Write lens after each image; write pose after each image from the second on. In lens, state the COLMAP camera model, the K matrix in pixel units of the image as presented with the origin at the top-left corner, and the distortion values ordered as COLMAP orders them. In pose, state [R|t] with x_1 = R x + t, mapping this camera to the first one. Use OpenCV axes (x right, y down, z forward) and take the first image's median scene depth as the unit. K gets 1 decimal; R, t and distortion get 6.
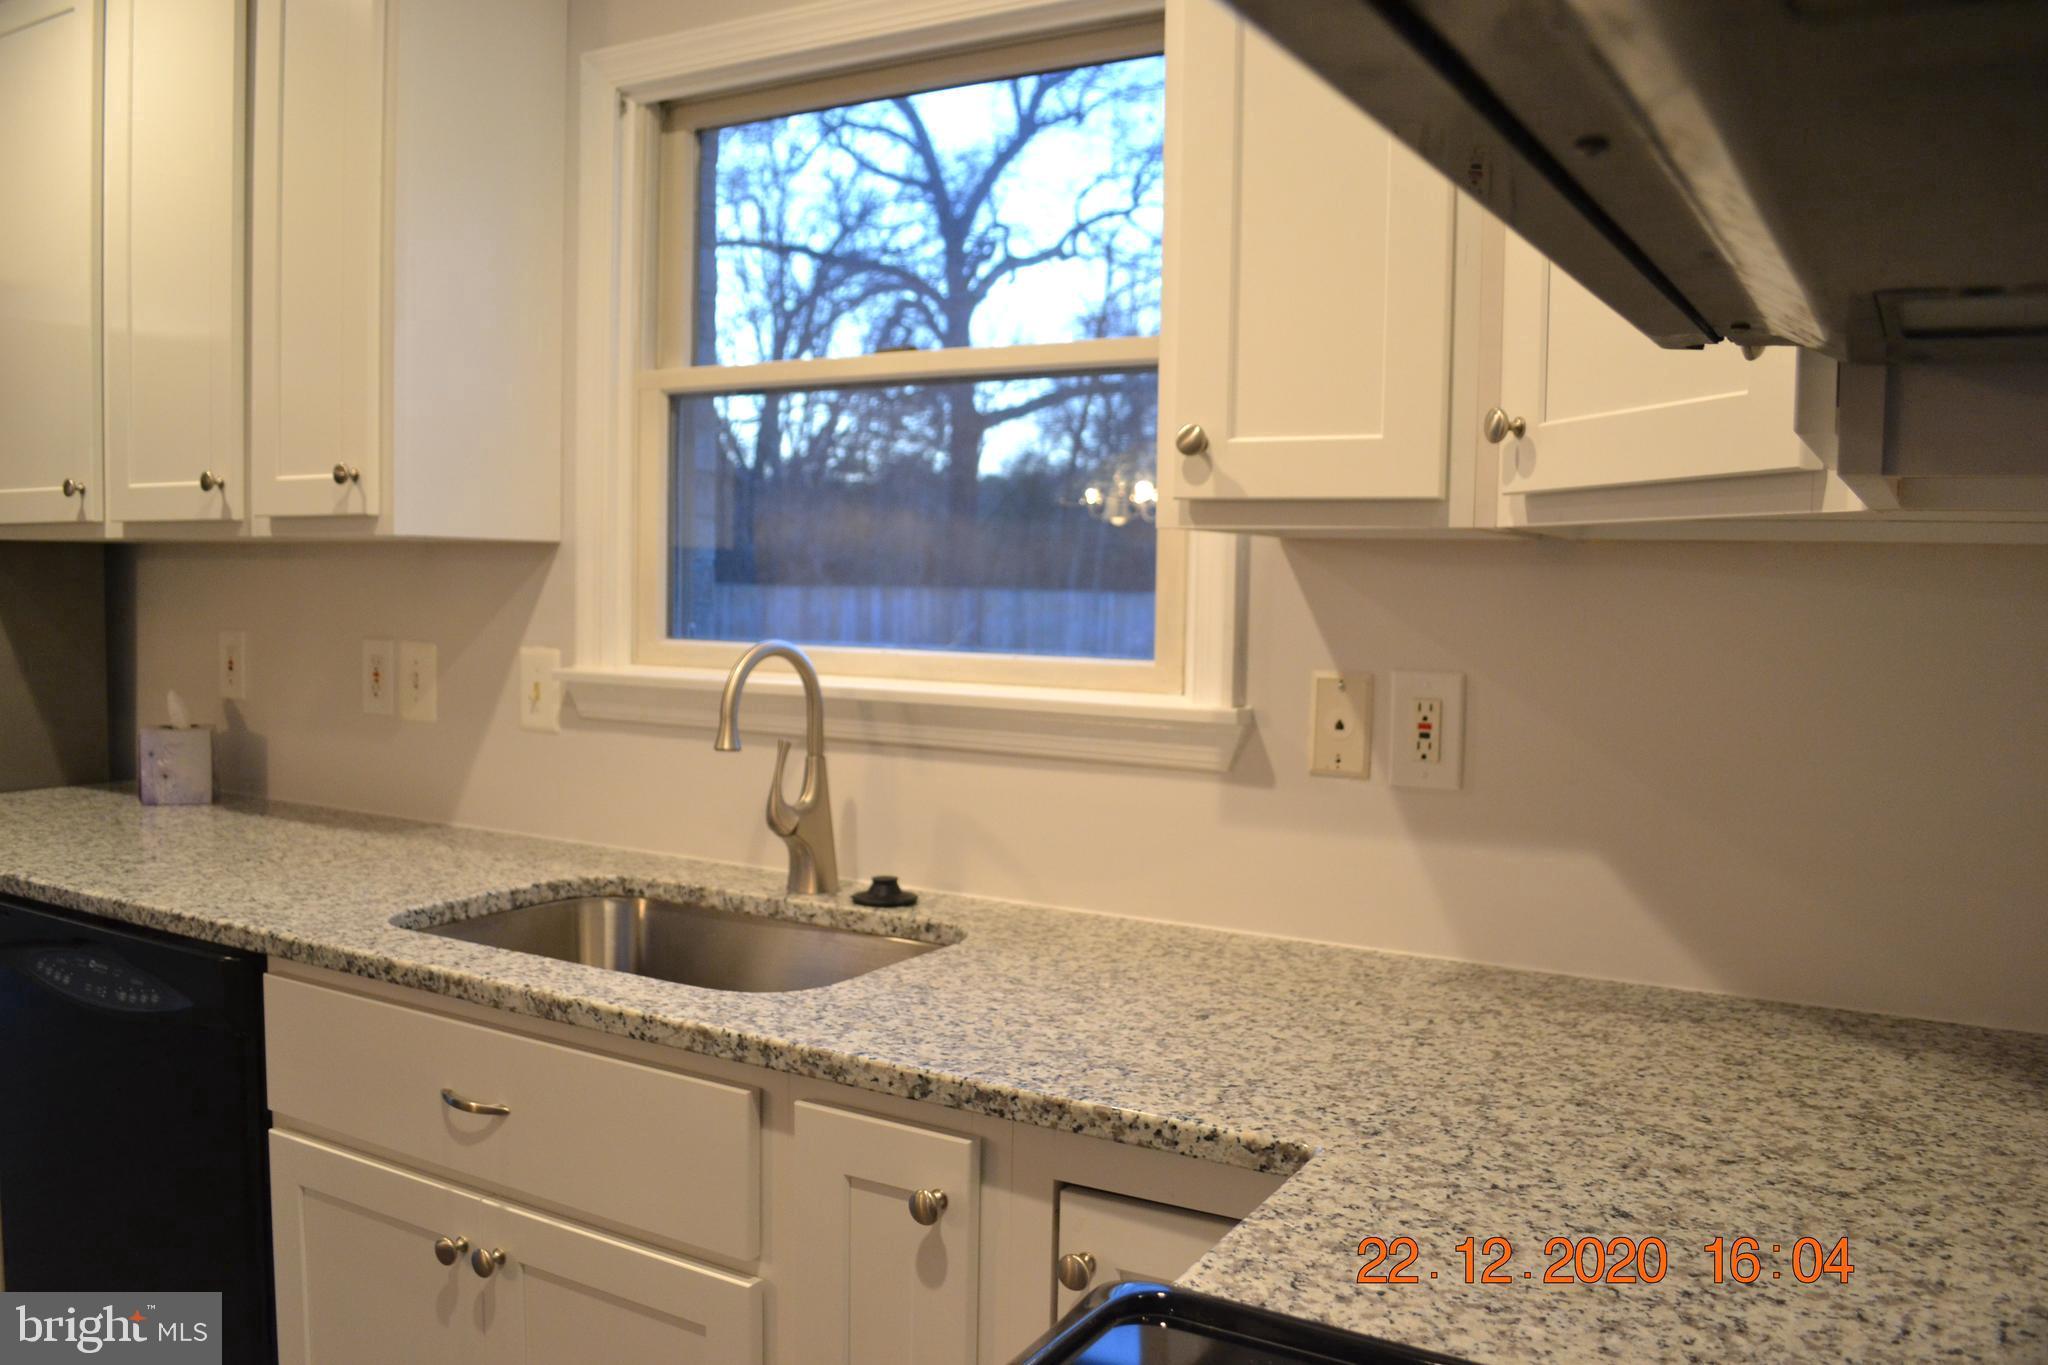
lens RADIAL K [[1615.6, 0, 961.7], [0, 1615.6, 692.9], [0, 0, 1]] dist [-0.048284, 0.000006]
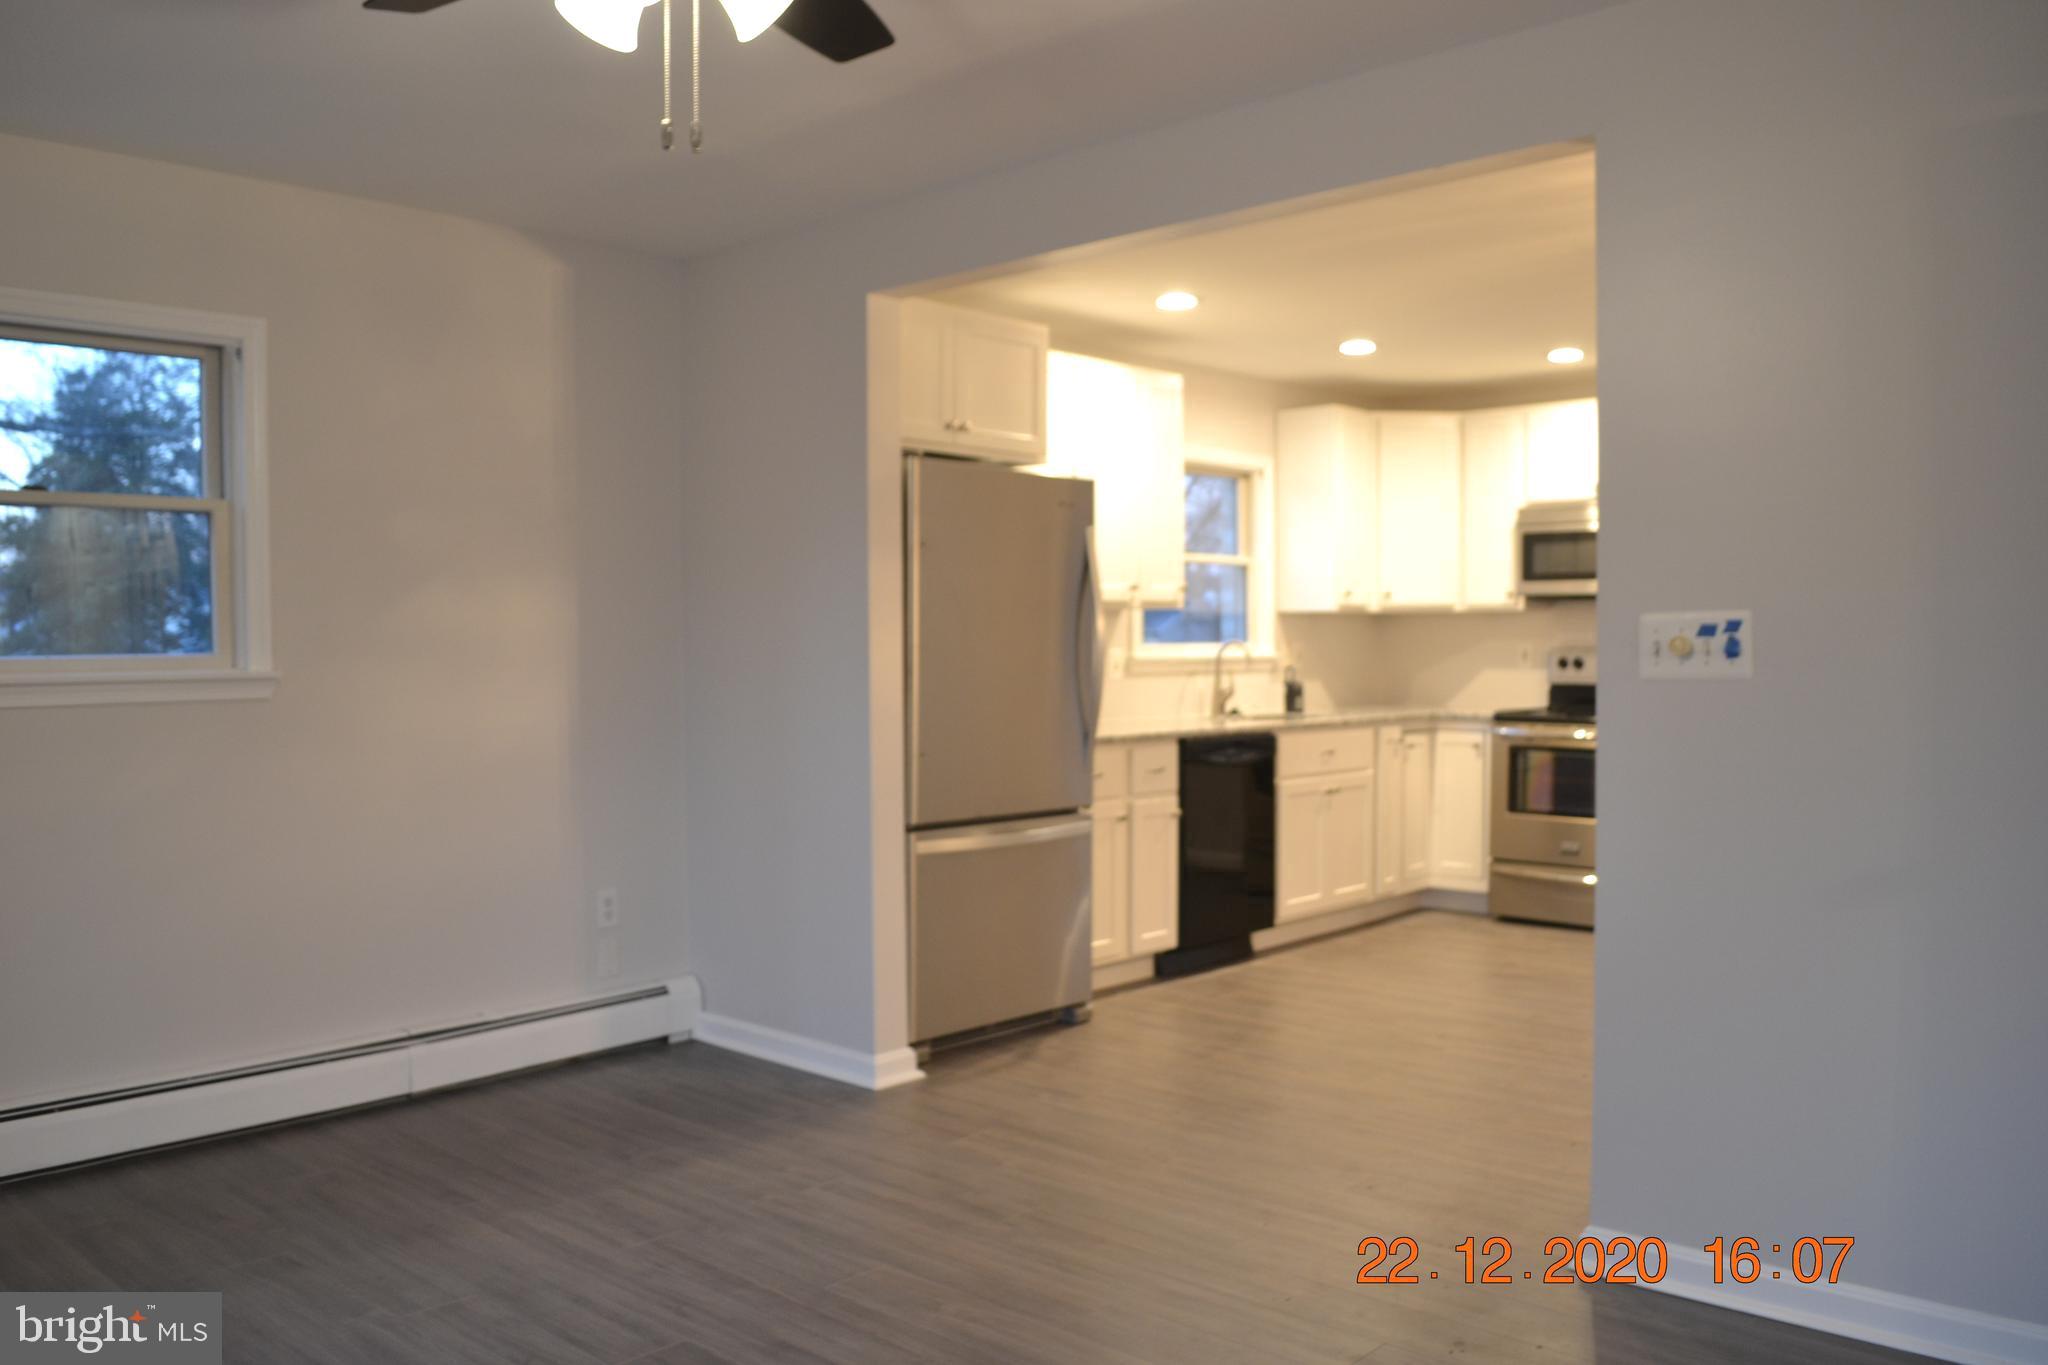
lens RADIAL K [[1642.1, 0, 1006.7], [0, 1642.1, 694.4], [0, 0, 1]] dist [-0.078519, 0.005641]
pose [[0.188466, -0.047083, 0.980950, -3.614354], [0.078387, 0.996384, 0.032764, -0.069832], [-0.978946, 0.070719, 0.191475, 0.805462]]
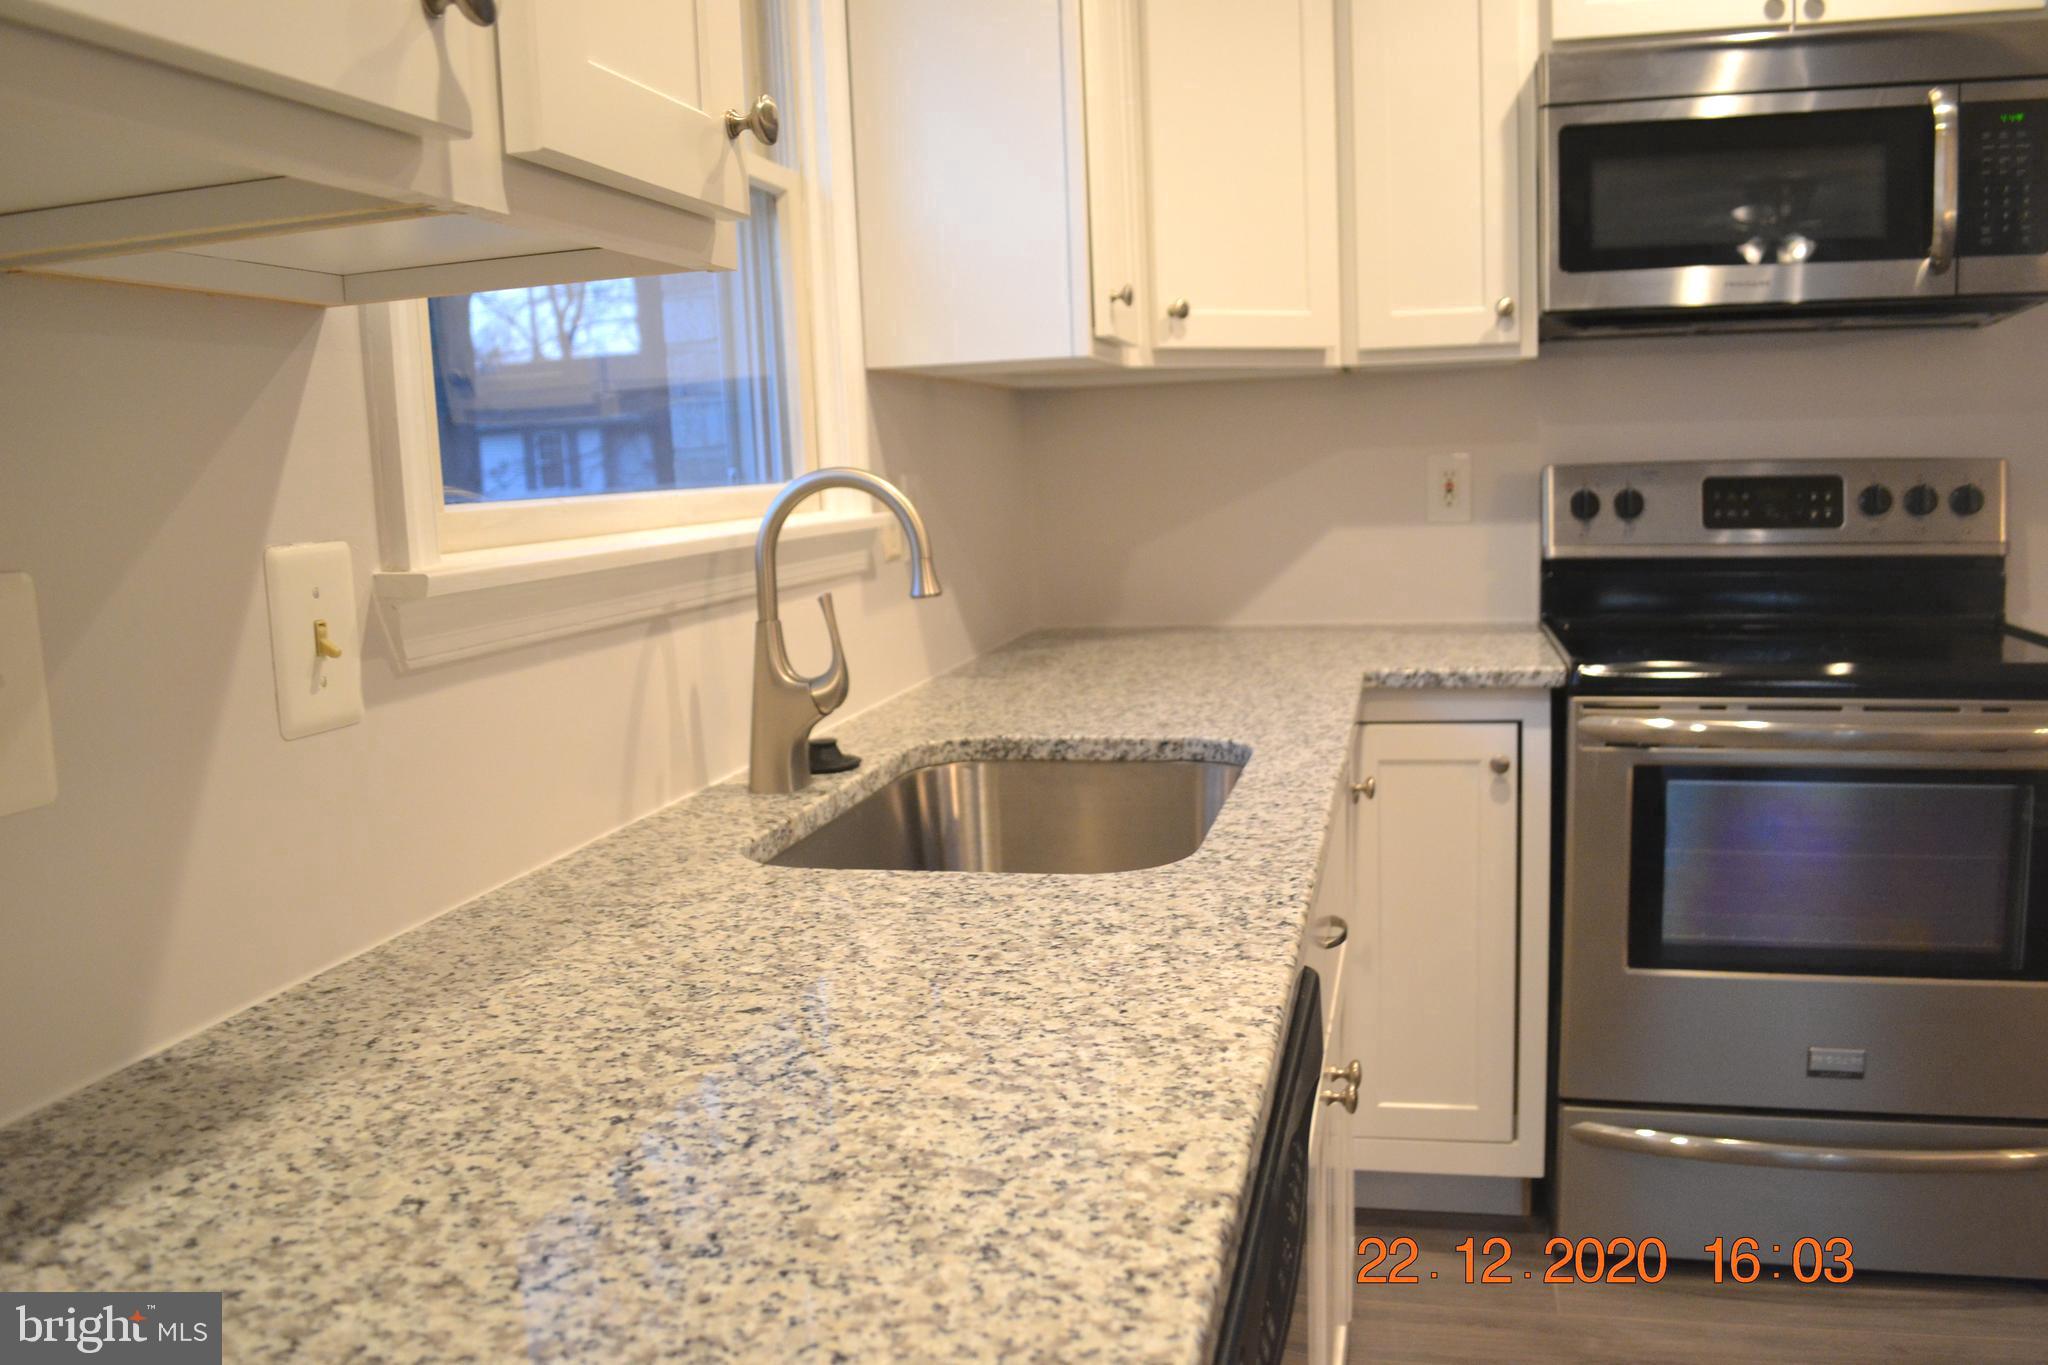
lens RADIAL K [[1629.8, 0, 1024.0], [0, 1629.8, 682.5], [0, 0, 1]] dist [-0.082388, 0.001181]
pose [[-0.318750, -0.129765, 0.938914, -0.901736], [0.100948, 0.980302, 0.169755, -0.054061], [-0.942448, 0.148891, -0.299372, 1.160493]]
